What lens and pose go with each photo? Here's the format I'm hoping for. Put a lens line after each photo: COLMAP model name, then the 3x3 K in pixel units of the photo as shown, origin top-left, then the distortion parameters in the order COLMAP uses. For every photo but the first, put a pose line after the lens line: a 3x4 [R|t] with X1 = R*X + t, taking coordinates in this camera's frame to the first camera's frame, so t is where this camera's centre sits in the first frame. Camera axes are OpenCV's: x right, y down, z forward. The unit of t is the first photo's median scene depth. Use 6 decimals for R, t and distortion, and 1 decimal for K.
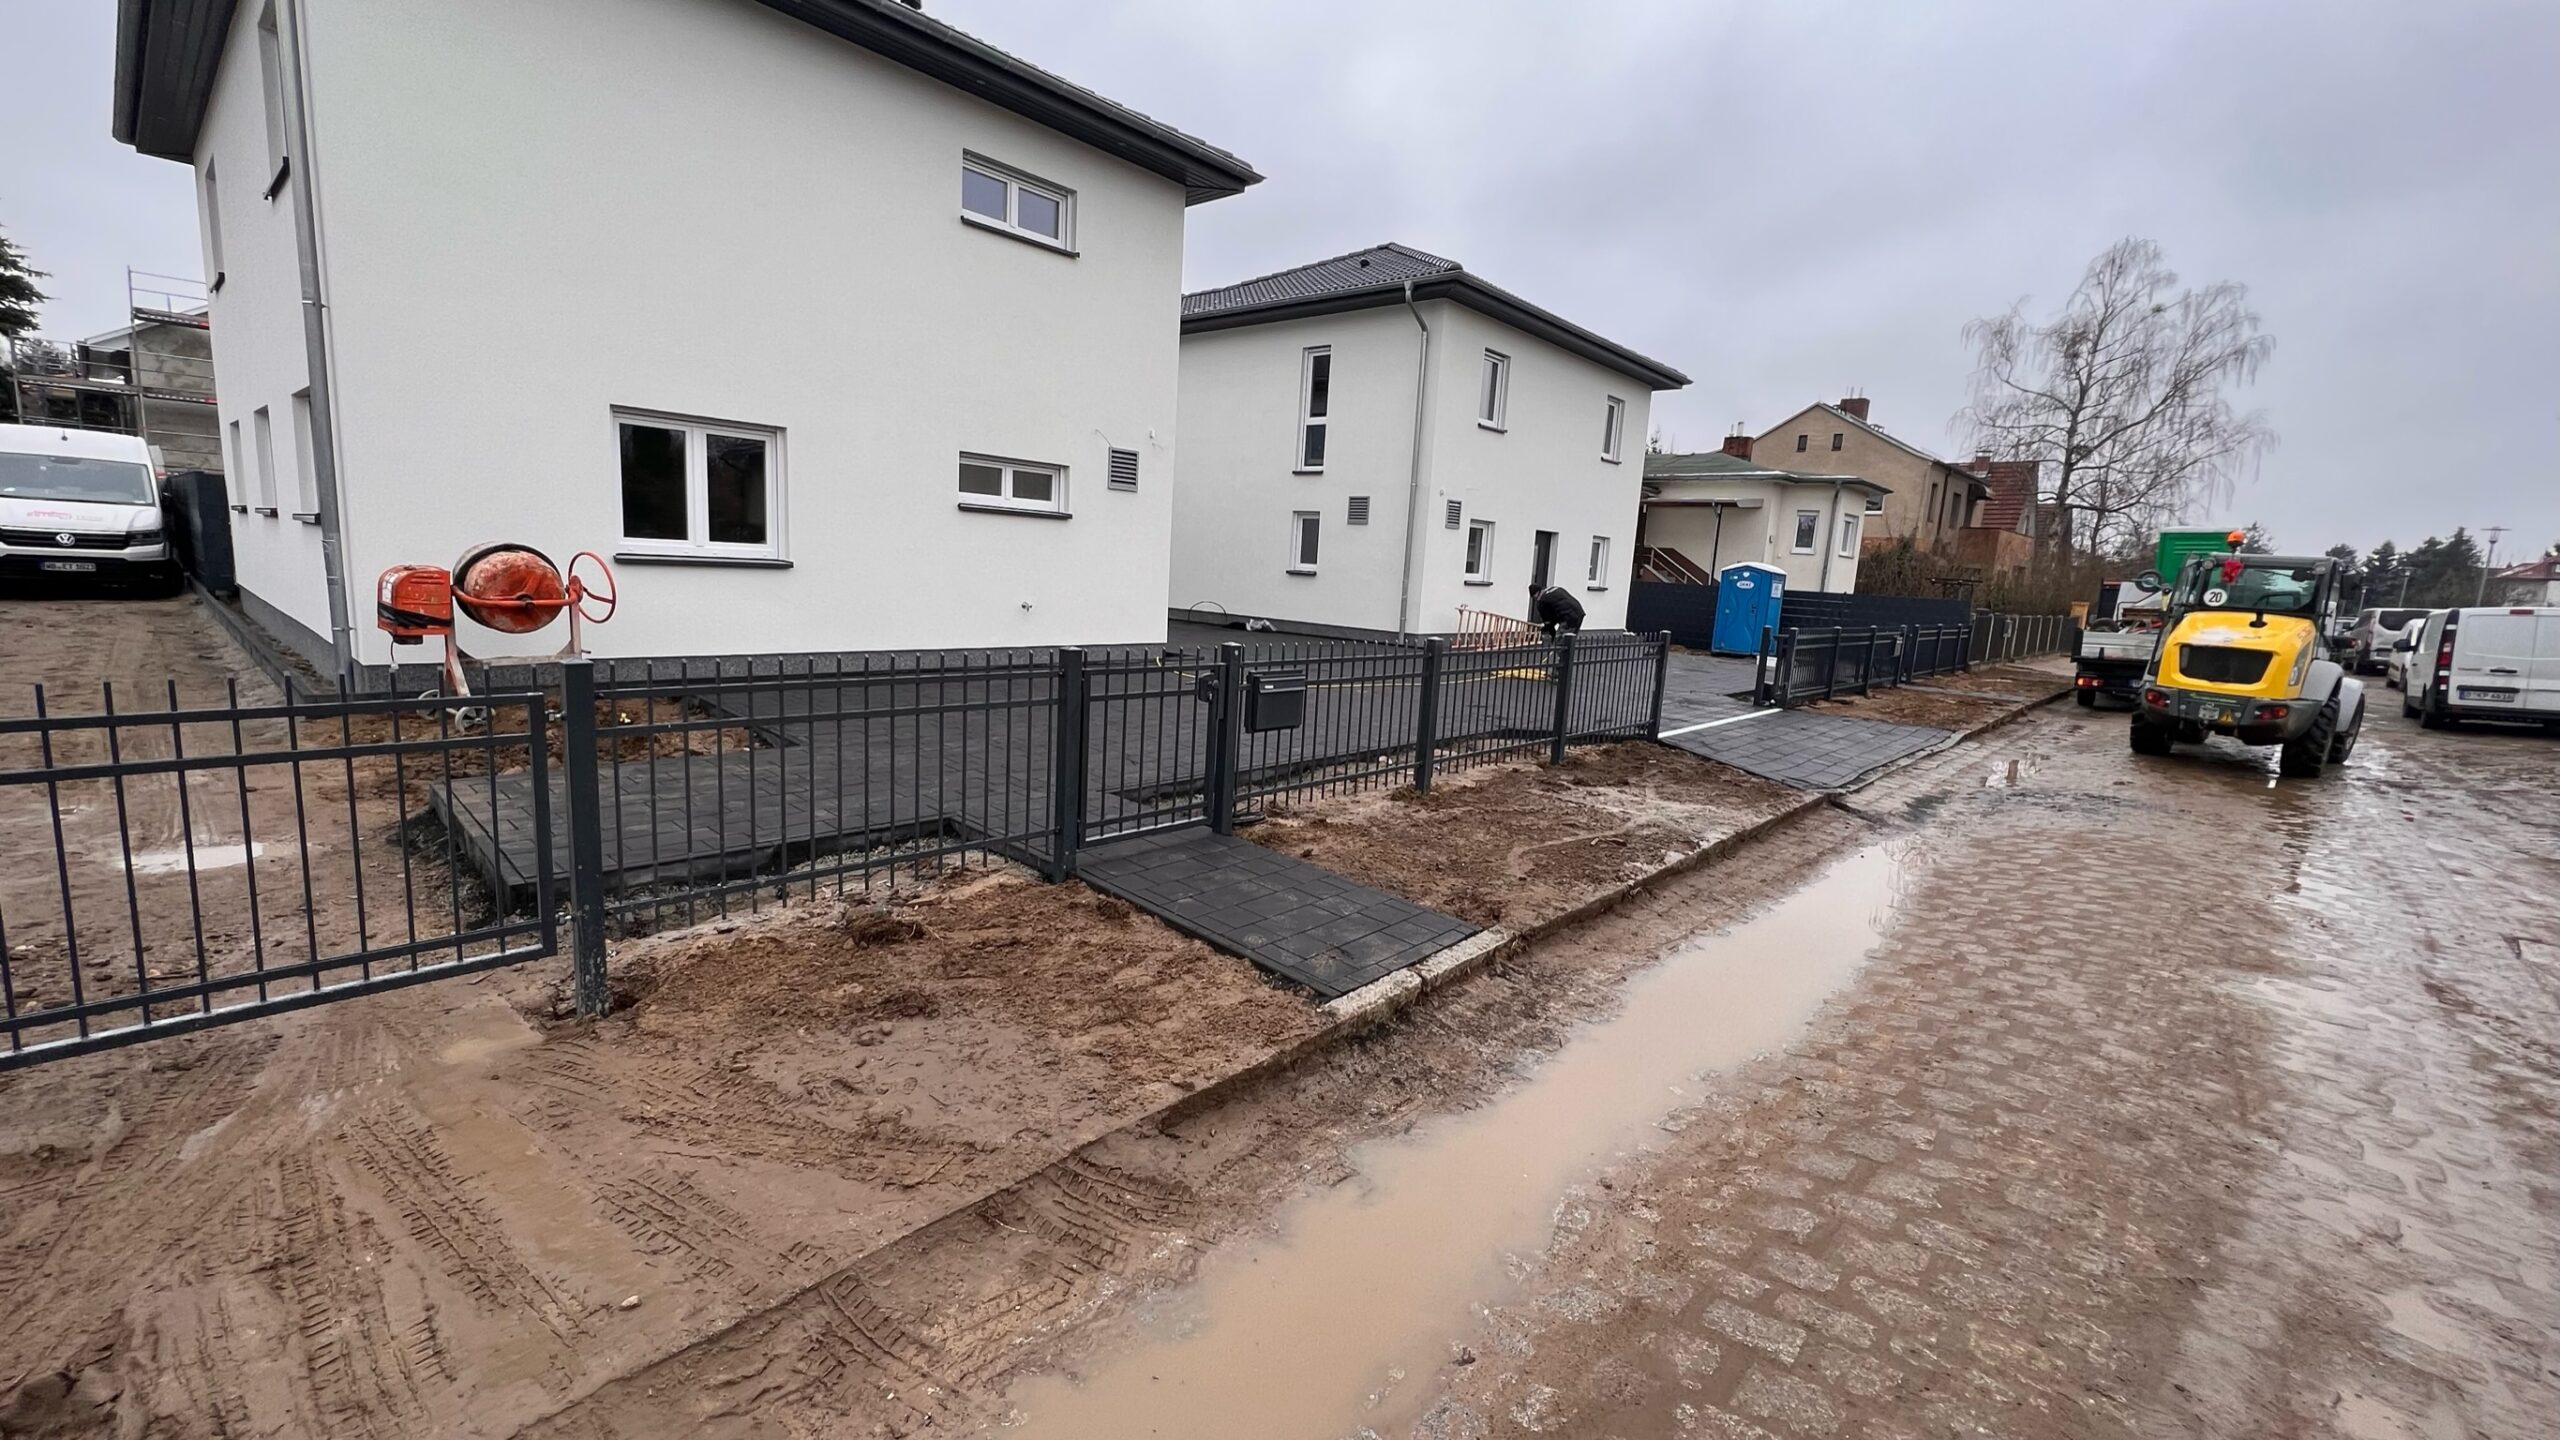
lens RADIAL K [[1019.4, 0, 1281.3], [0, 1019.4, 724.2], [0, 0, 1]] dist [0.007734, -0.000508]
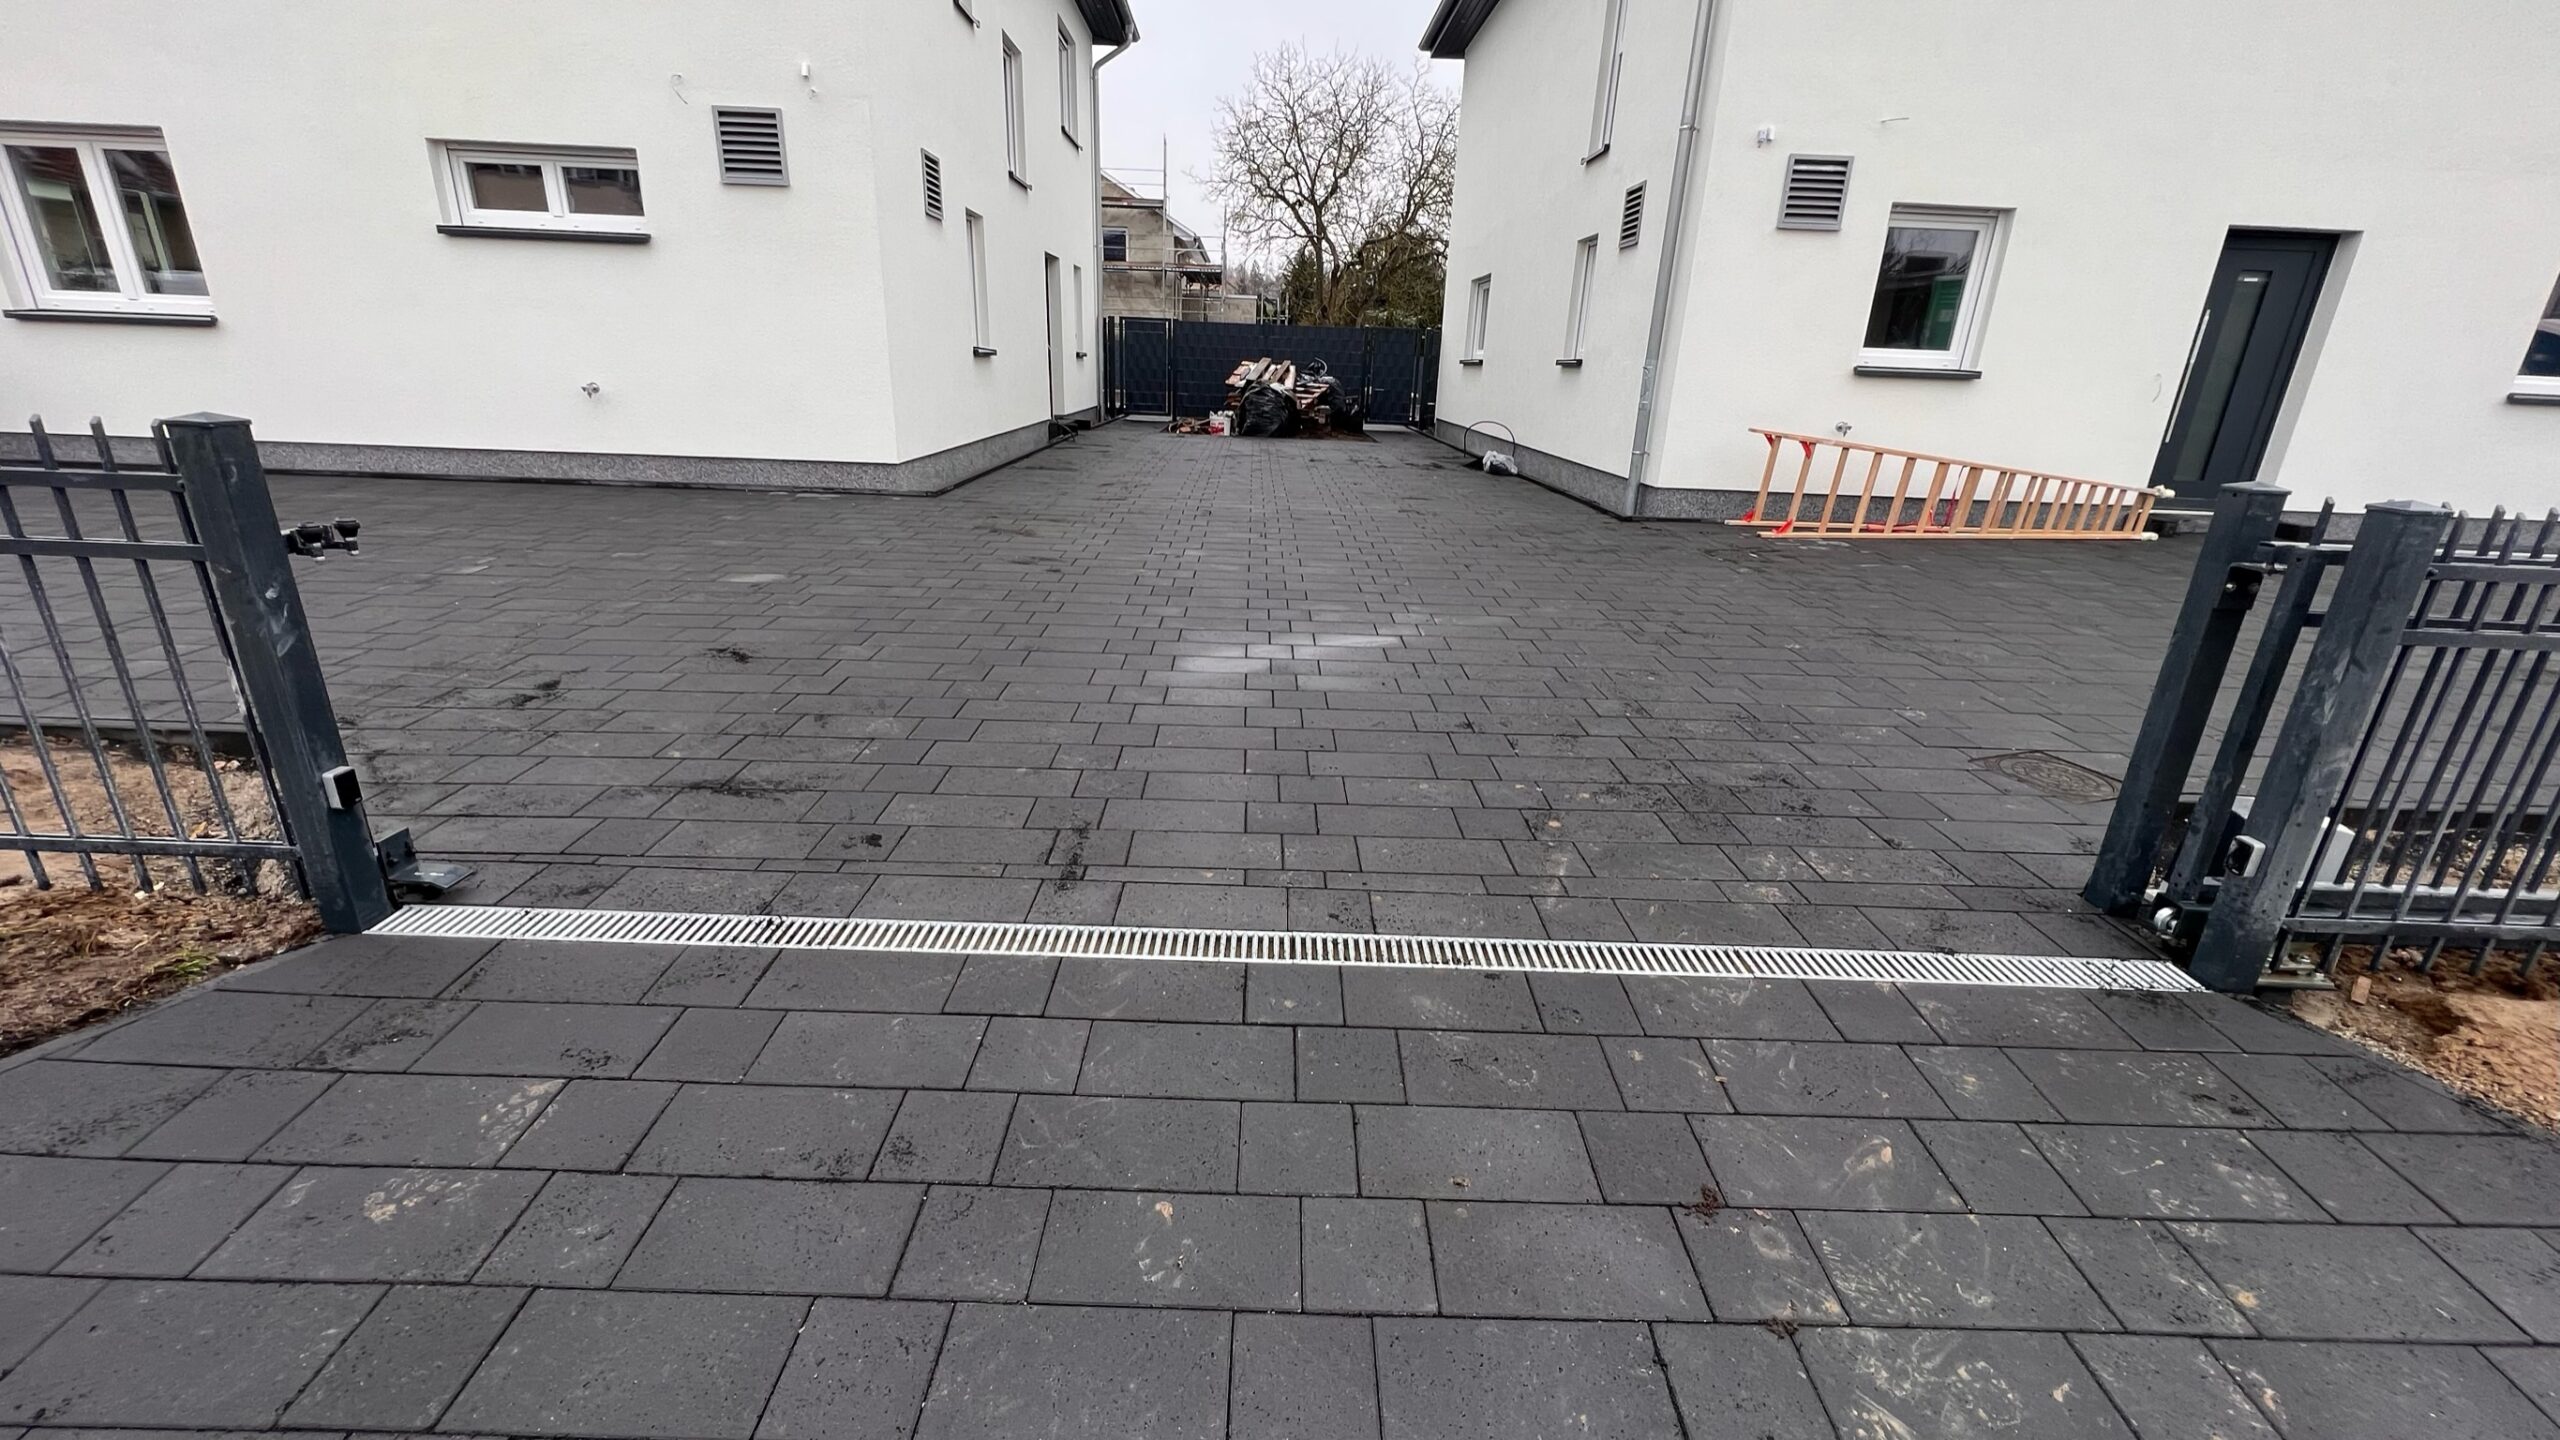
lens RADIAL K [[1019.4, 0, 1284.5], [0, 1019.4, 723.2], [0, 0, 1]] dist [0.007734, -0.000508]
pose [[0.674707, 0.220632, -0.704338, 0.557859], [-0.114980, 0.974046, 0.194974, -0.085232], [0.729075, -0.050565, 0.682563, 0.857773]]
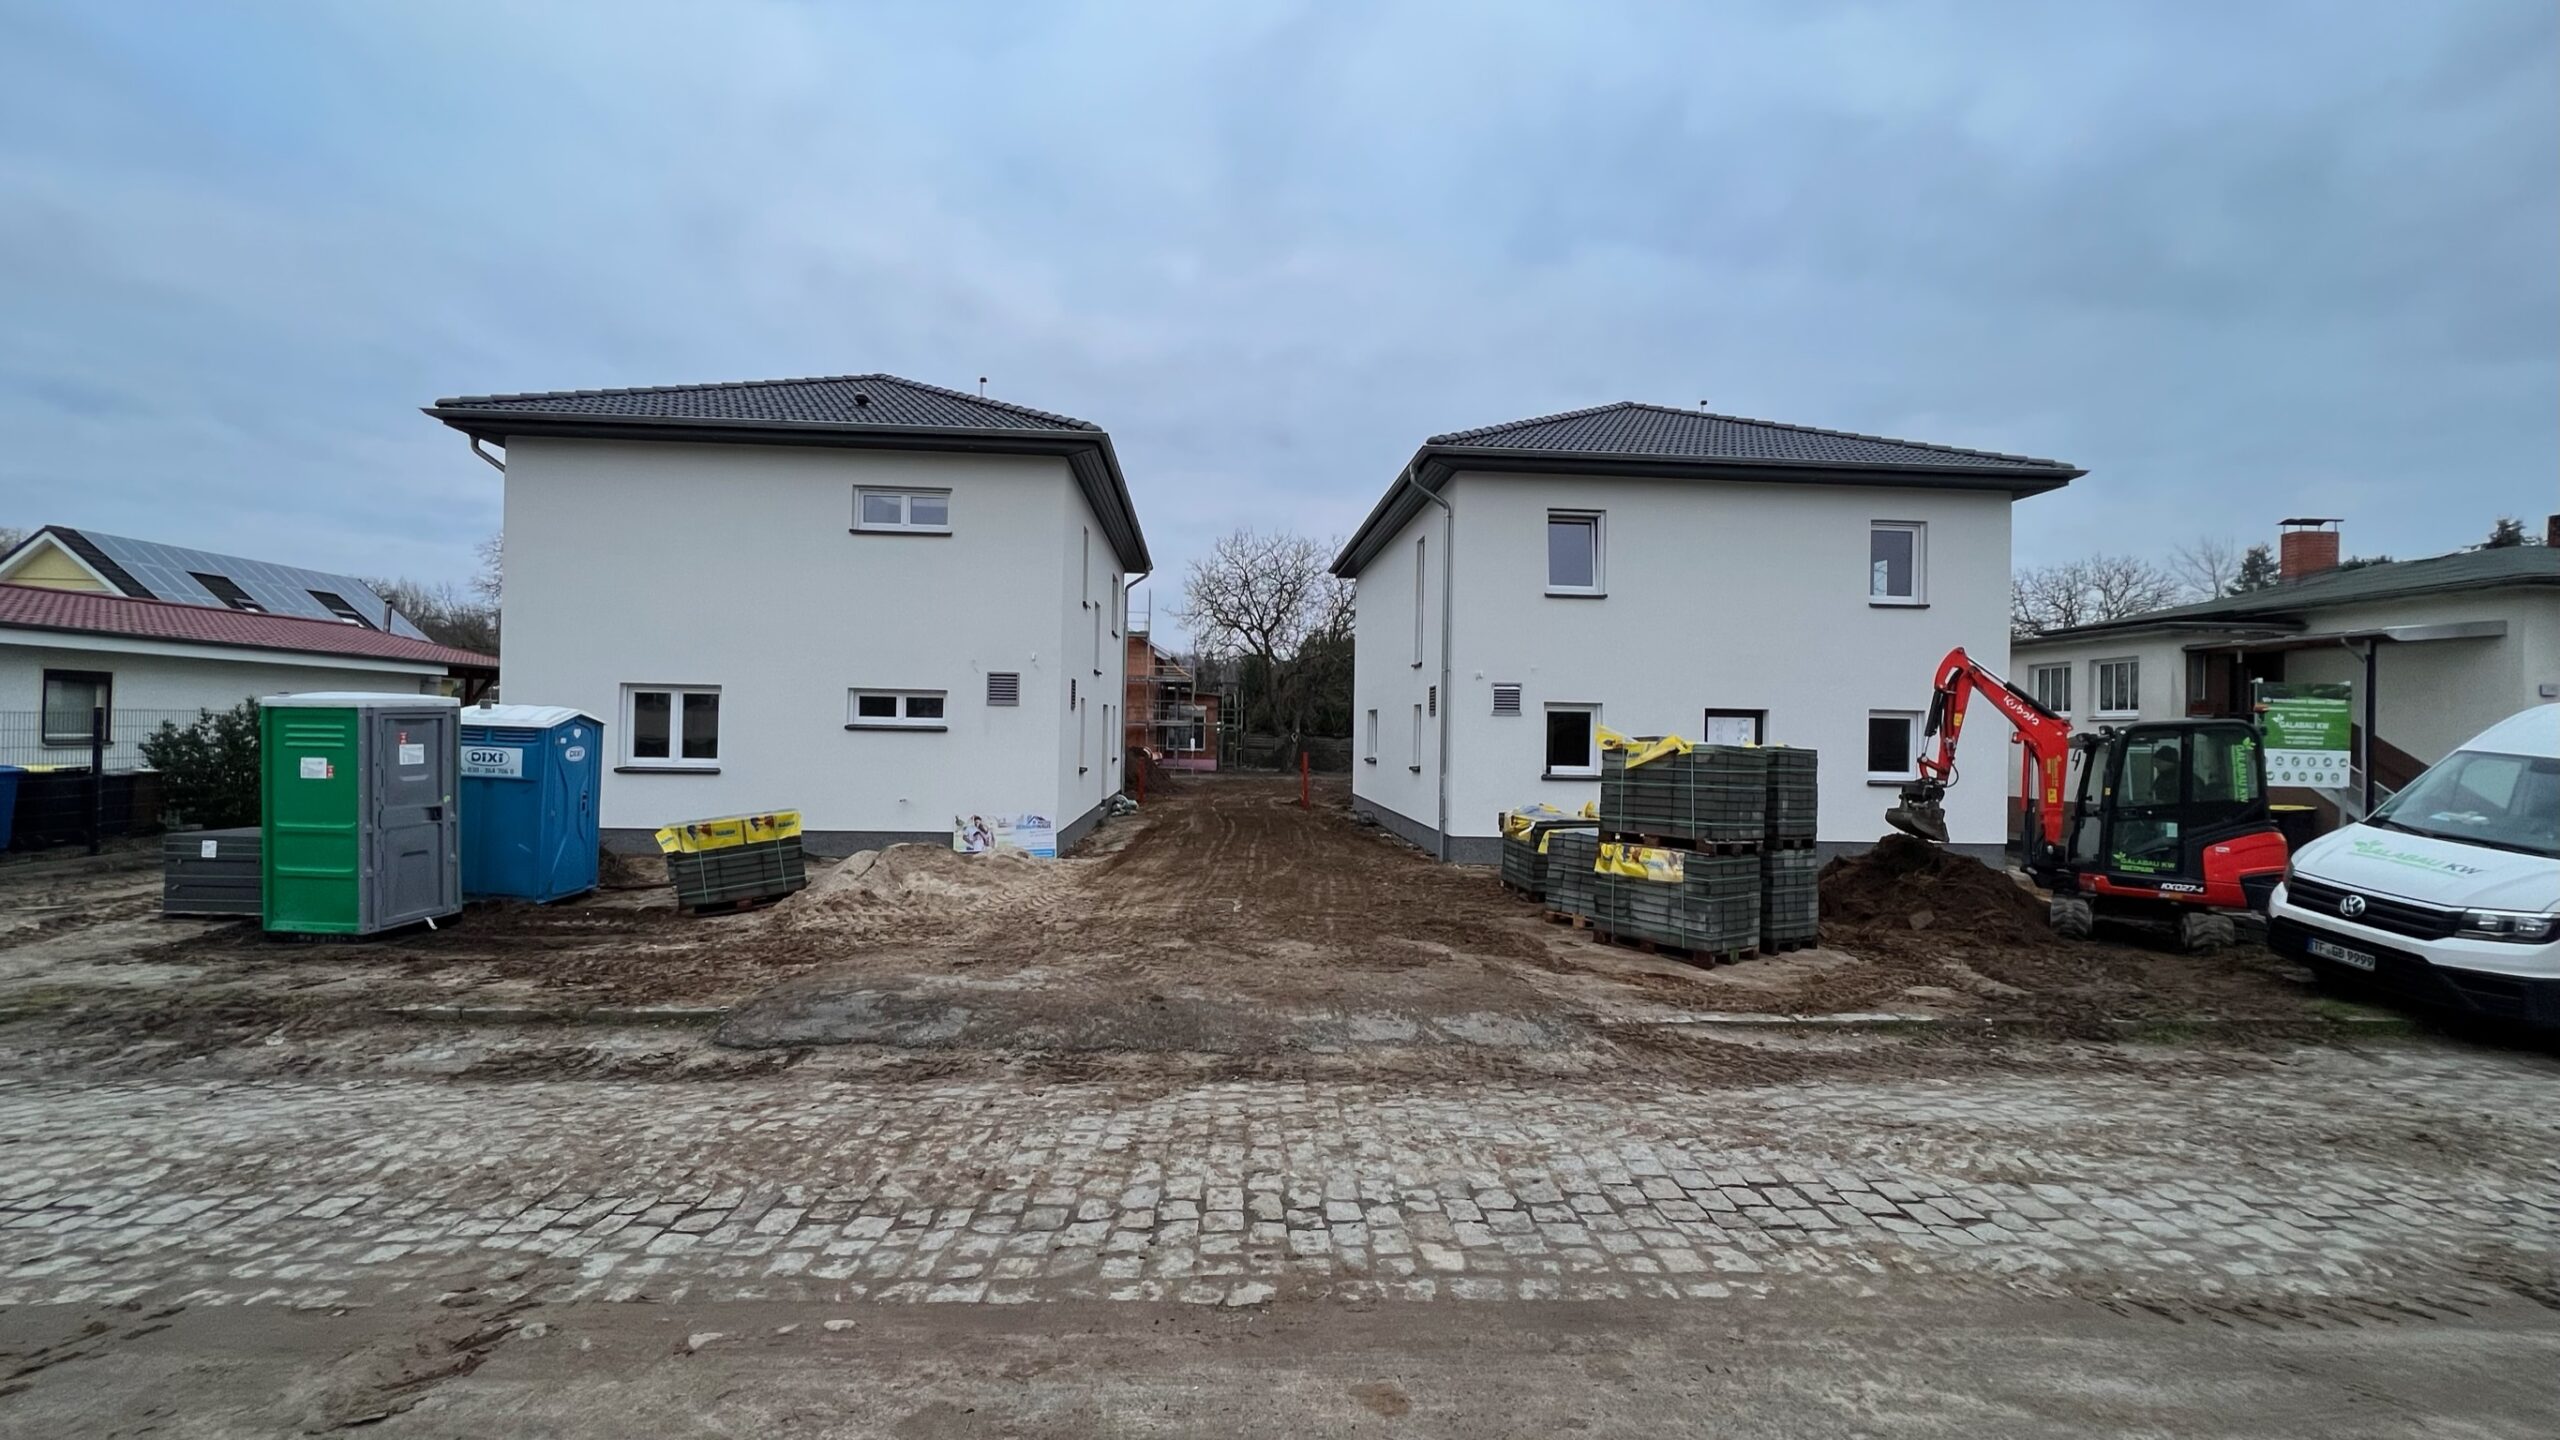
lens RADIAL K [[1019.4, 0, 1284.5], [0, 1019.4, 719.9], [0, 0, 1]] dist [0.007734, -0.000508]
pose [[0.709416, -0.045355, -0.703330, 0.991029], [-0.090300, 0.983853, -0.154527, -0.059338], [0.698982, 0.173134, 0.693865, 0.422412]]
